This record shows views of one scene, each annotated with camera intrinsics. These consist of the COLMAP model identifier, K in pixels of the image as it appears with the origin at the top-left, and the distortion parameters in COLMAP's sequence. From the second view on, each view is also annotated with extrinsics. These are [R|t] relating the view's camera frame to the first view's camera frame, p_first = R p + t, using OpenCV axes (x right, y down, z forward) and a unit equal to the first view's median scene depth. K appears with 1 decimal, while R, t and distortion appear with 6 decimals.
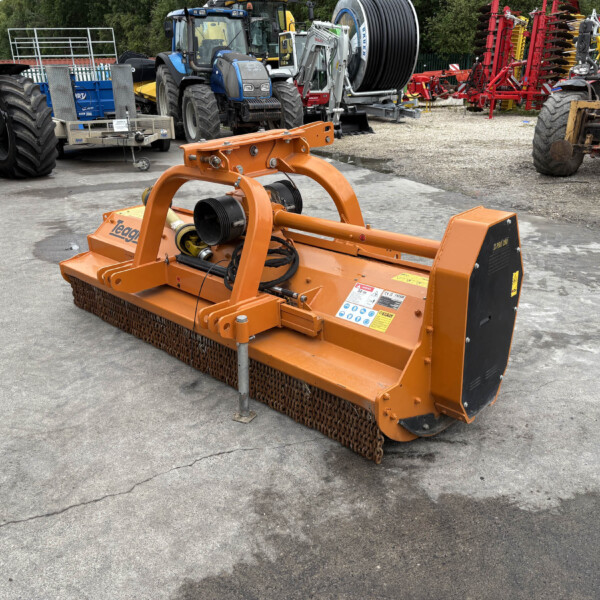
lens RADIAL K [[611.4, 0, 300.0], [0, 611.4, 300.0], [0, 0, 1]] dist [-0.000082, 0.001181]
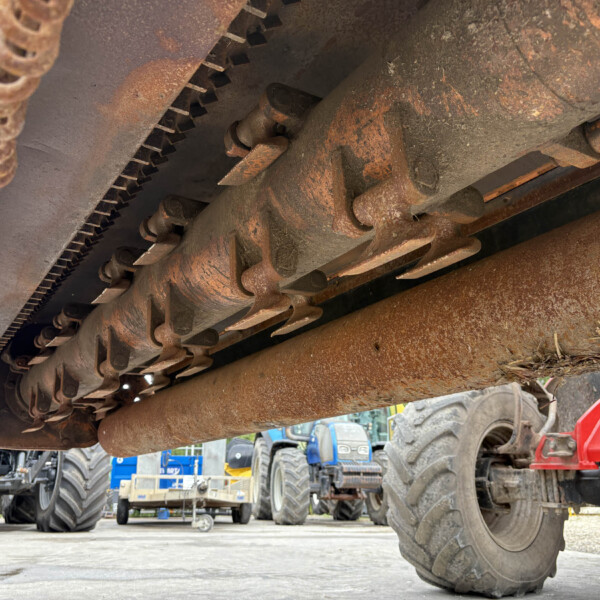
lens RADIAL K [[611.4, 0, 300.0], [0, 611.4, 300.0], [0, 0, 1]] dist [-0.000082, 0.001181]
pose [[0.980962, -0.029351, -0.191970, 0.029853], [-0.096519, 0.784092, -0.613094, 0.027397], [0.168517, 0.619950, 0.766332, 0.210352]]
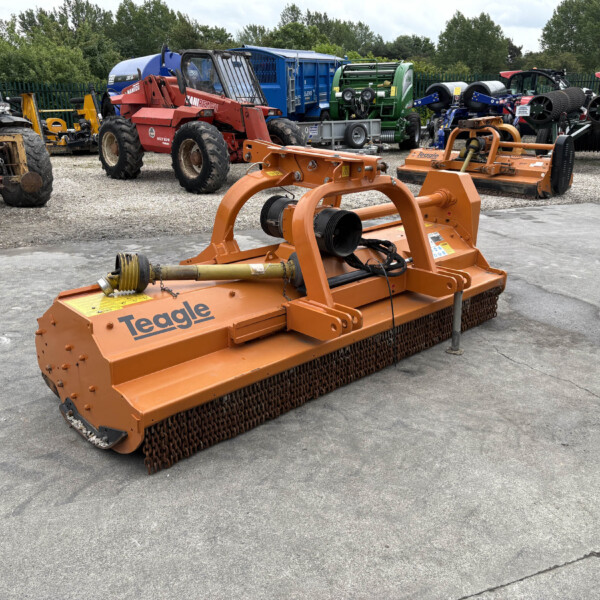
lens RADIAL K [[611.4, 0, 300.0], [0, 611.4, 300.0], [0, 0, 1]] dist [-0.000082, 0.001181]
pose [[0.022847, -0.295908, 0.954943, -0.920877], [0.349154, 0.897407, 0.269725, -0.262641], [-0.936787, 0.327260, 0.123821, 0.779905]]
